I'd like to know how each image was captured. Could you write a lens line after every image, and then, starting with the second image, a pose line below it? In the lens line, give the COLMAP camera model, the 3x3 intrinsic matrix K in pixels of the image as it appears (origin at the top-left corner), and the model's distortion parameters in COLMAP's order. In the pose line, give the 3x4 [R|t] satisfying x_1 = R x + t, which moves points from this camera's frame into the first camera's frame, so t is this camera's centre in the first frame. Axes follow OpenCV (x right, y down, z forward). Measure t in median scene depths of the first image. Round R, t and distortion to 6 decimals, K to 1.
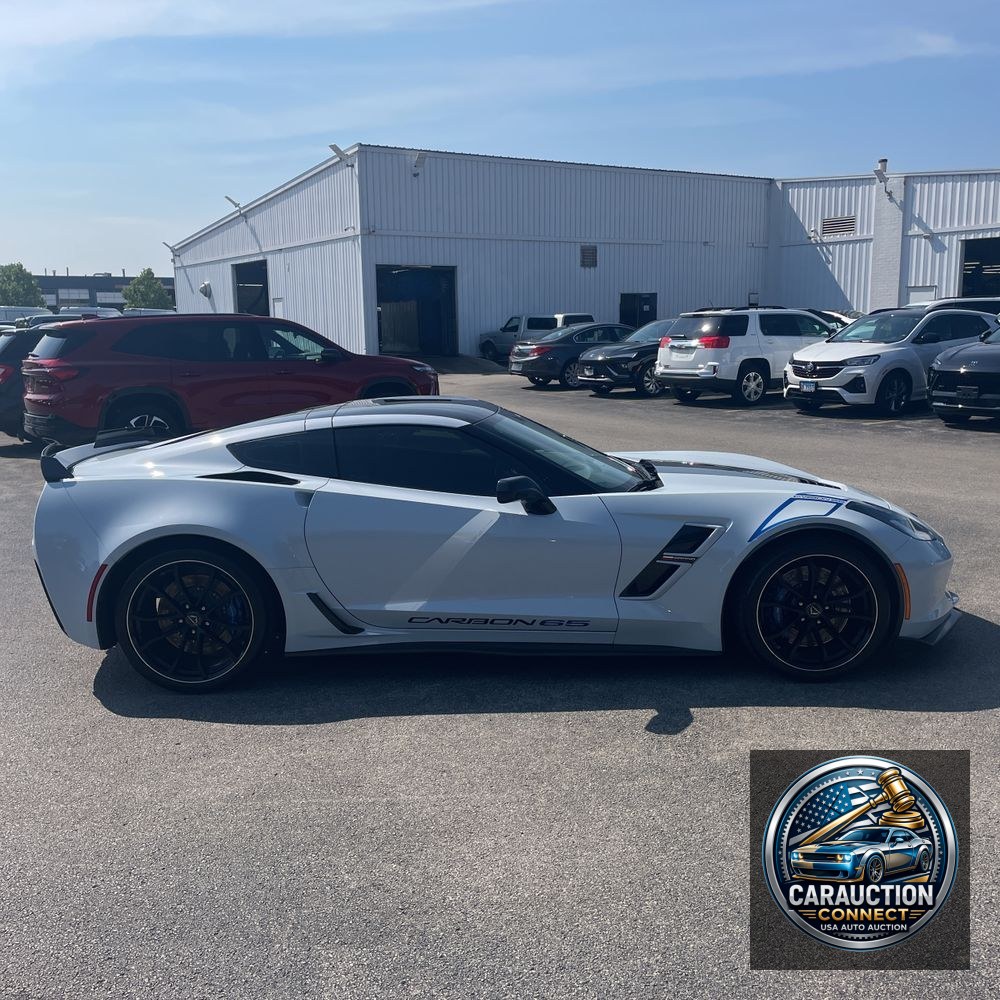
lens RADIAL K [[1008.1, 0, 507.1], [0, 1008.1, 489.7], [0, 0, 1]] dist [0.092709, -0.145770]
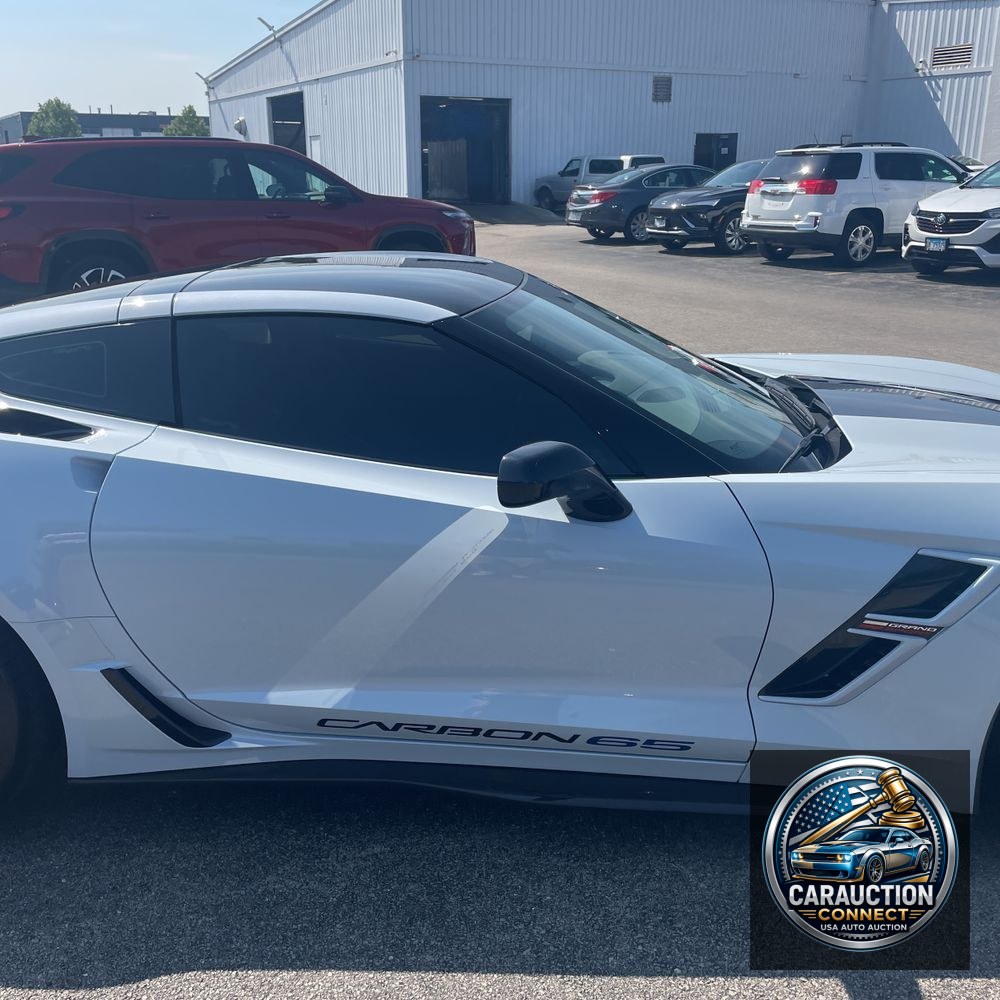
lens RADIAL K [[1018.7, 0, 500.0], [0, 1018.7, 500.0], [0, 0, 1]] dist [0.071160, -0.105416]
pose [[0.997931, 0.030153, -0.056784, 0.003202], [-0.021497, 0.988857, 0.147307, -0.011040], [0.060593, -0.145781, 0.987460, 0.113523]]
